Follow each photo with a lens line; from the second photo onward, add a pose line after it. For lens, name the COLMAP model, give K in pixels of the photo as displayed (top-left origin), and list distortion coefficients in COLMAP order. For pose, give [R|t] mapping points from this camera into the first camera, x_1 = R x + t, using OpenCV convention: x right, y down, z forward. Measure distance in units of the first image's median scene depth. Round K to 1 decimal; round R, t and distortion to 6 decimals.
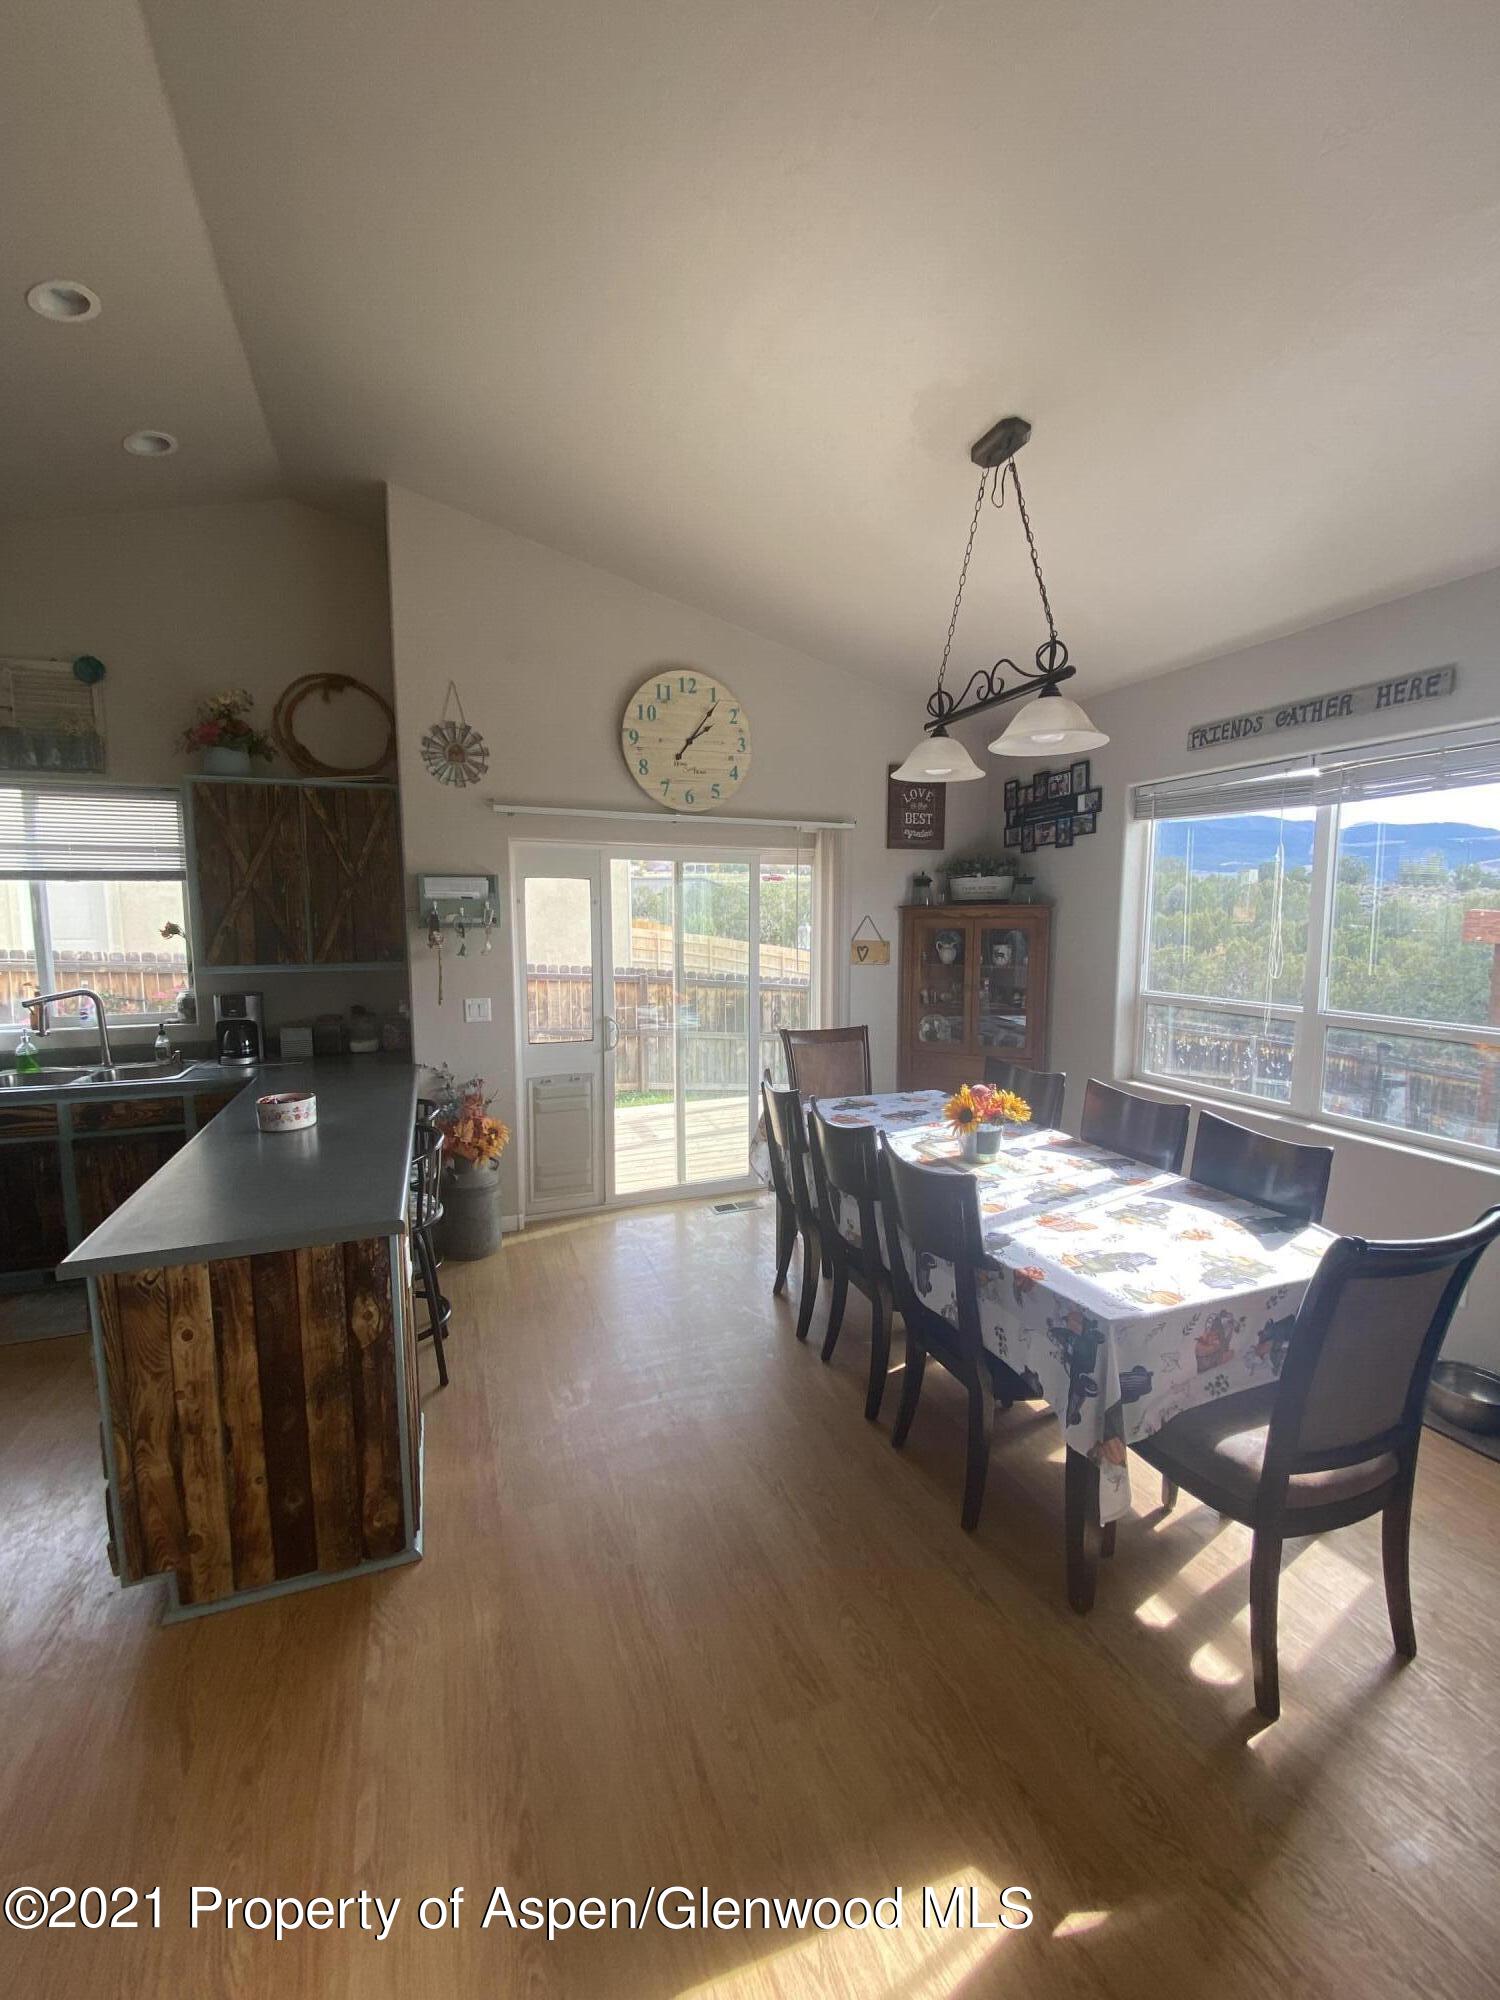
lens RADIAL K [[810.8, 0, 751.9], [0, 810.8, 1003.6], [0, 0, 1]] dist [0.019862, -0.000230]
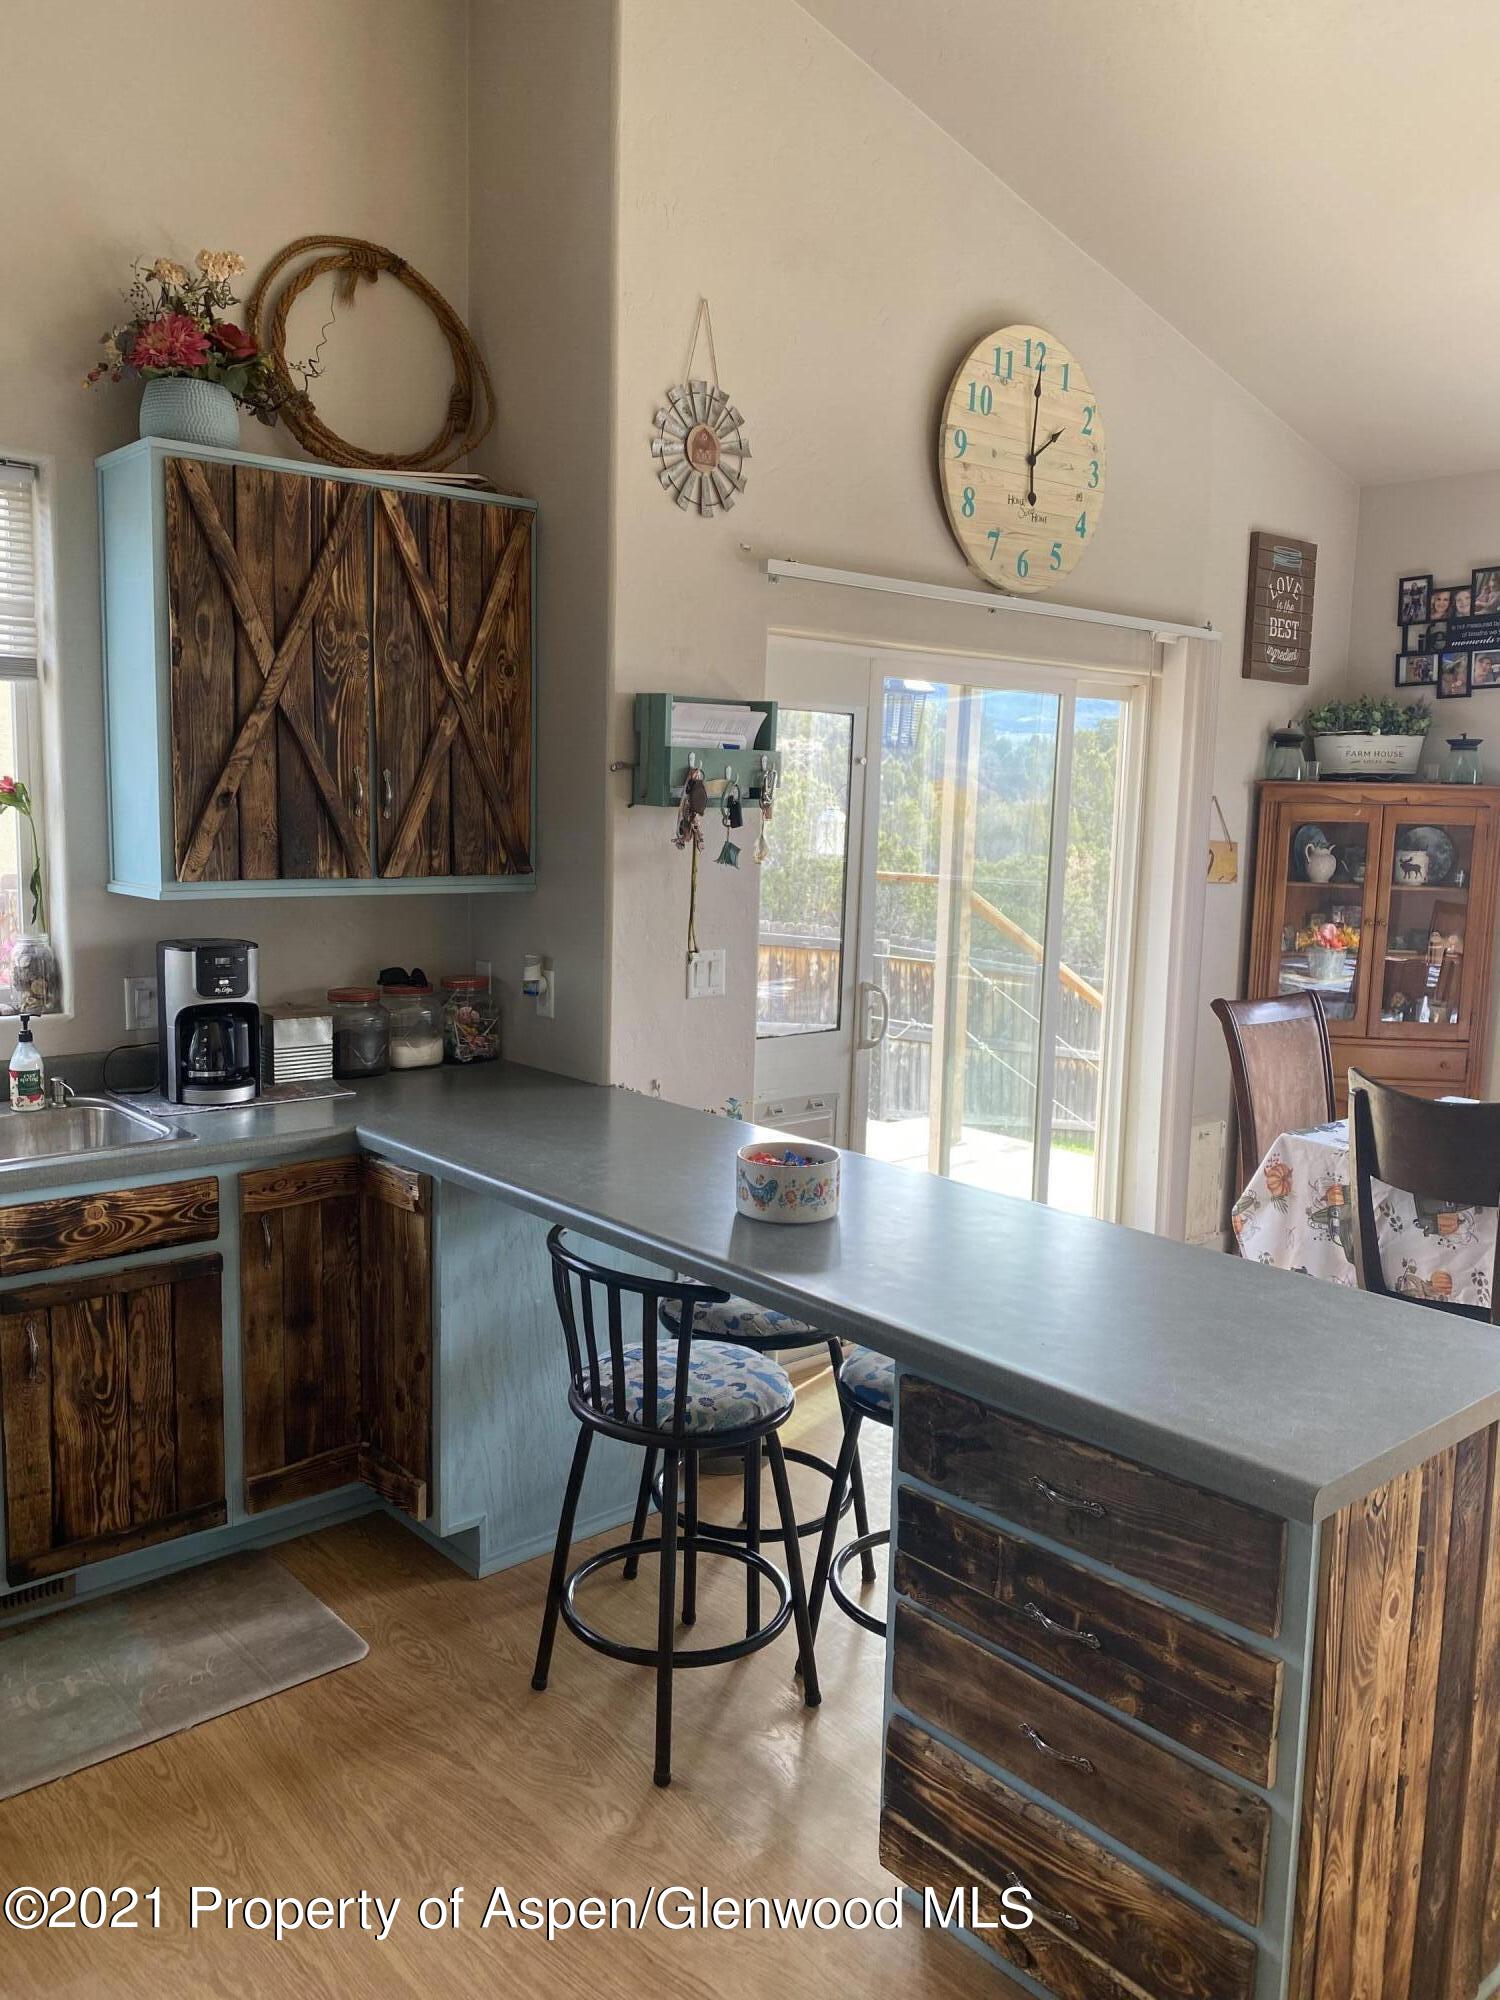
lens RADIAL K [[1548.9, 0, 748.7], [0, 1548.9, 998.4], [0, 0, 1]] dist [-0.004743, -0.005775]
pose [[0.941917, -0.019571, 0.335276, -0.605179], [0.008186, 0.999342, 0.035339, -0.009749], [-0.335747, -0.030542, 0.941457, 0.102432]]
